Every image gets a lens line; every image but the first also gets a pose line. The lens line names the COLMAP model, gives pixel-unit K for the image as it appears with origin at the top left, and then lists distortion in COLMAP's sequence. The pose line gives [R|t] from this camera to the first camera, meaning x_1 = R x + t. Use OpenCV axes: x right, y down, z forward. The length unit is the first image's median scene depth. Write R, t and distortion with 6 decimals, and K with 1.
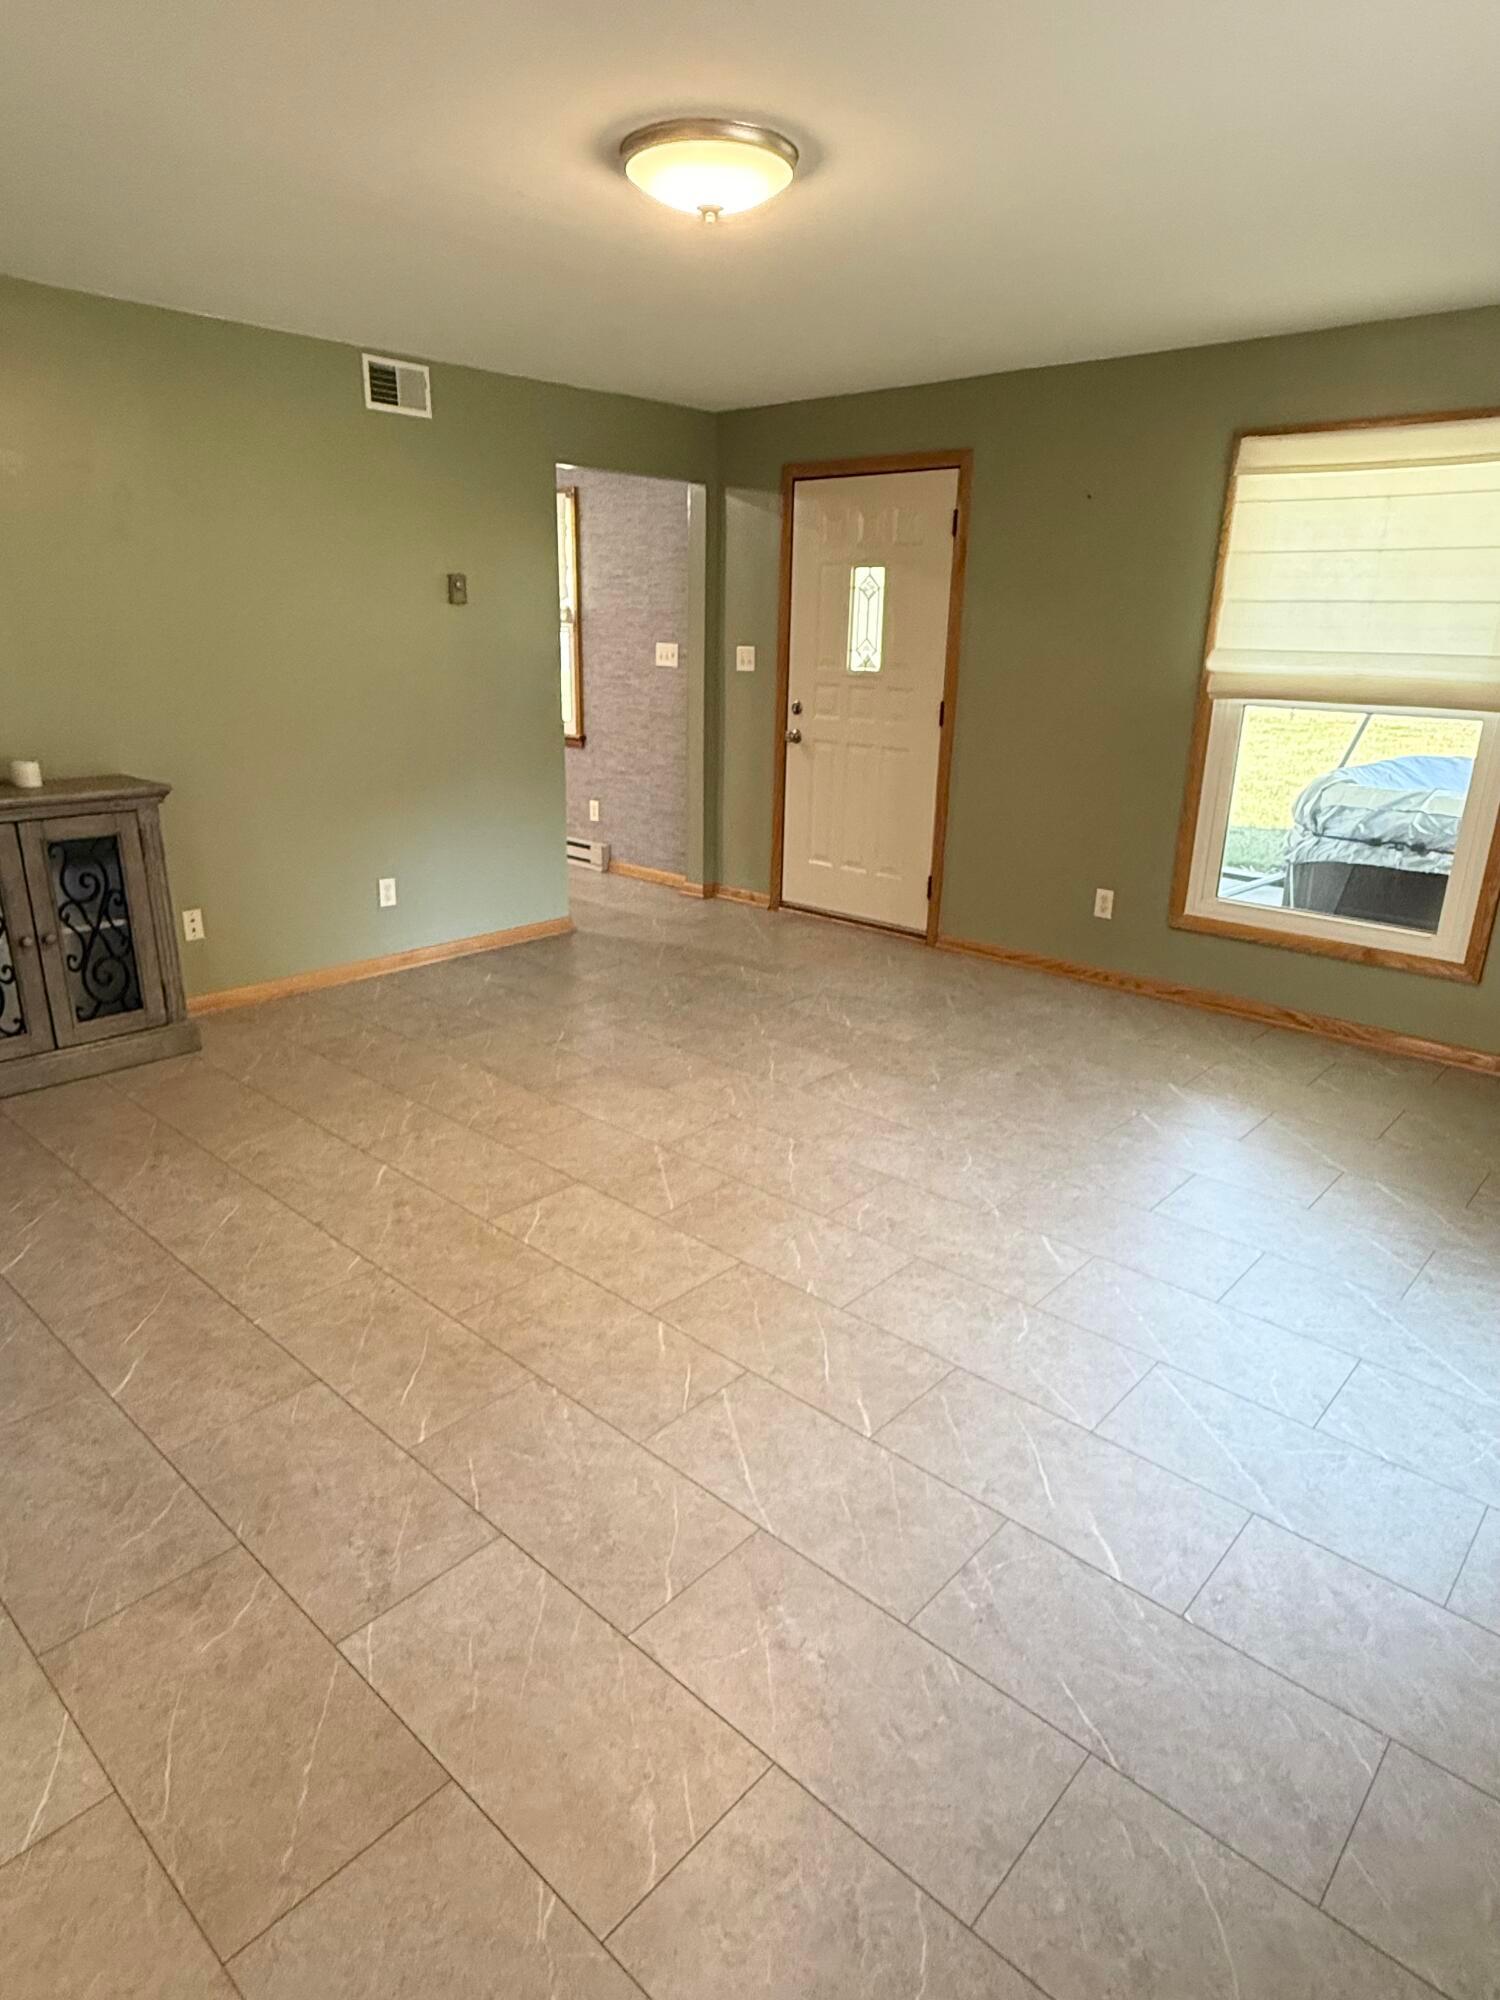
lens RADIAL K [[1169.9, 0, 738.8], [0, 1169.9, 1001.8], [0, 0, 1]] dist [-0.002376, 0.003266]
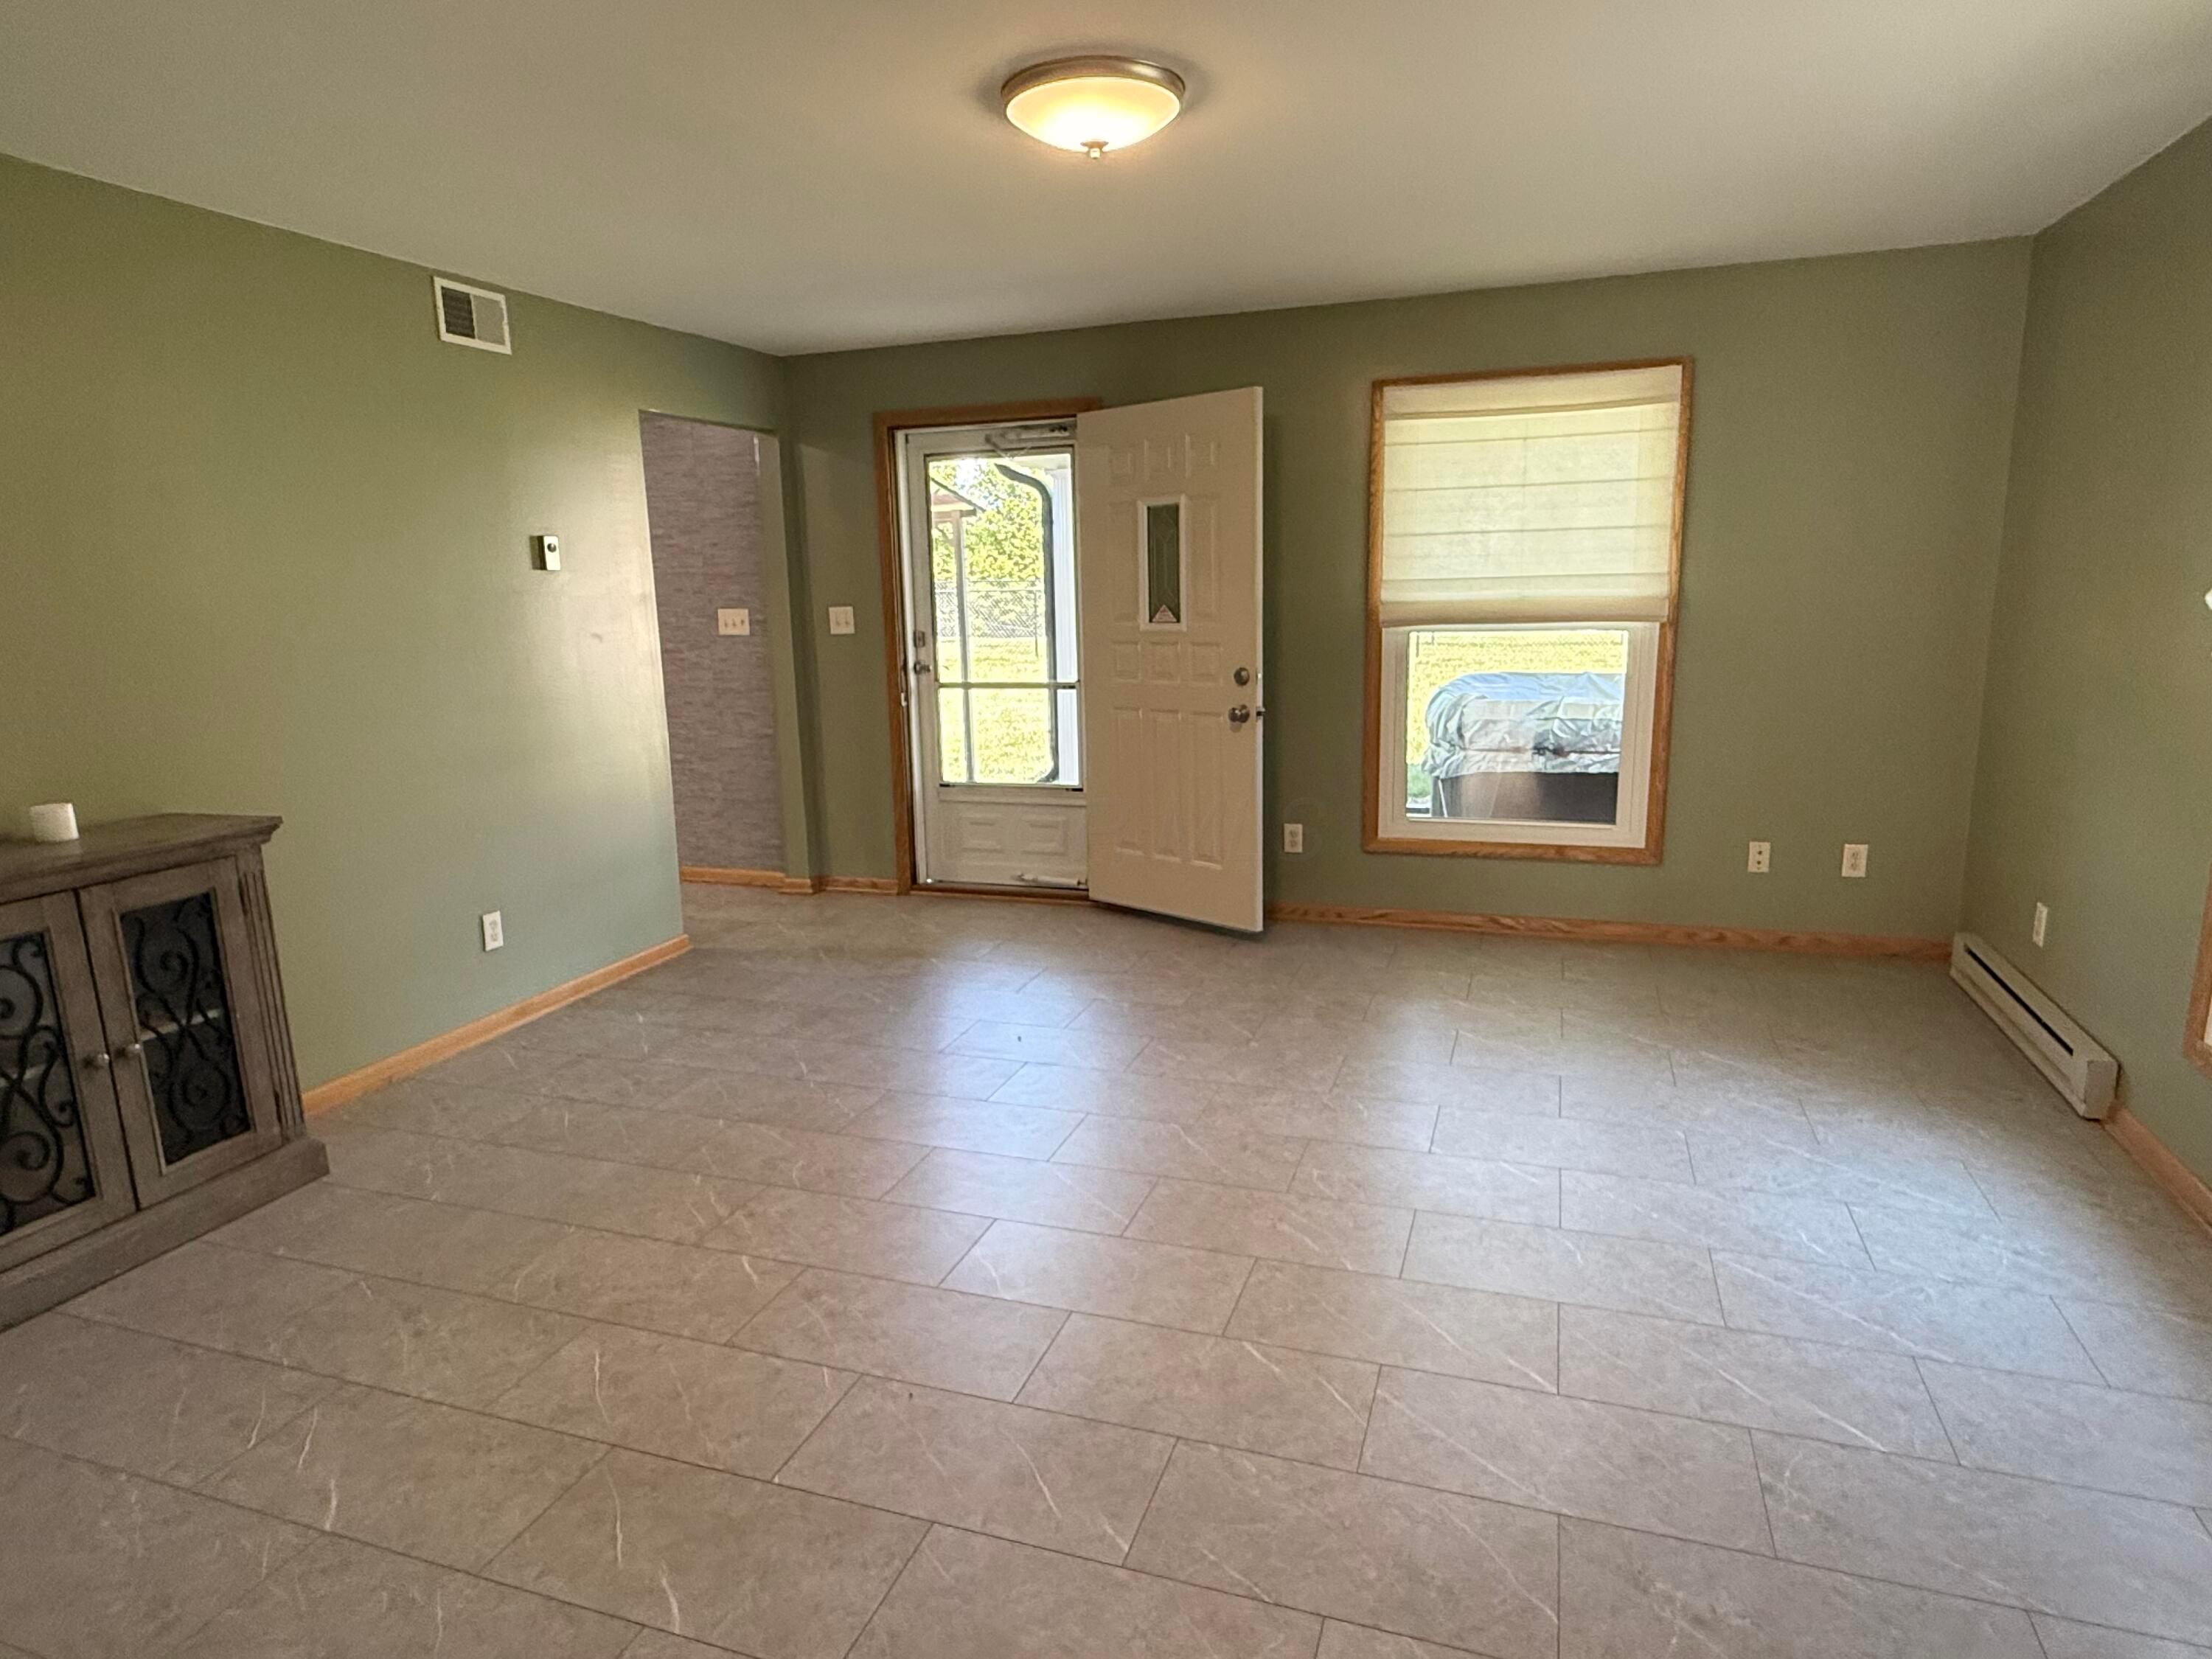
lens RADIAL K [[1293.9, 0, 1094.3], [0, 1293.9, 844.4], [0, 0, 1]] dist [-0.002376, 0.003266]
pose [[0.922031, -0.118325, 0.368588, -0.296180], [0.160219, 0.983407, -0.085097, -0.015439], [-0.352403, 0.137517, 0.925690, 0.062026]]
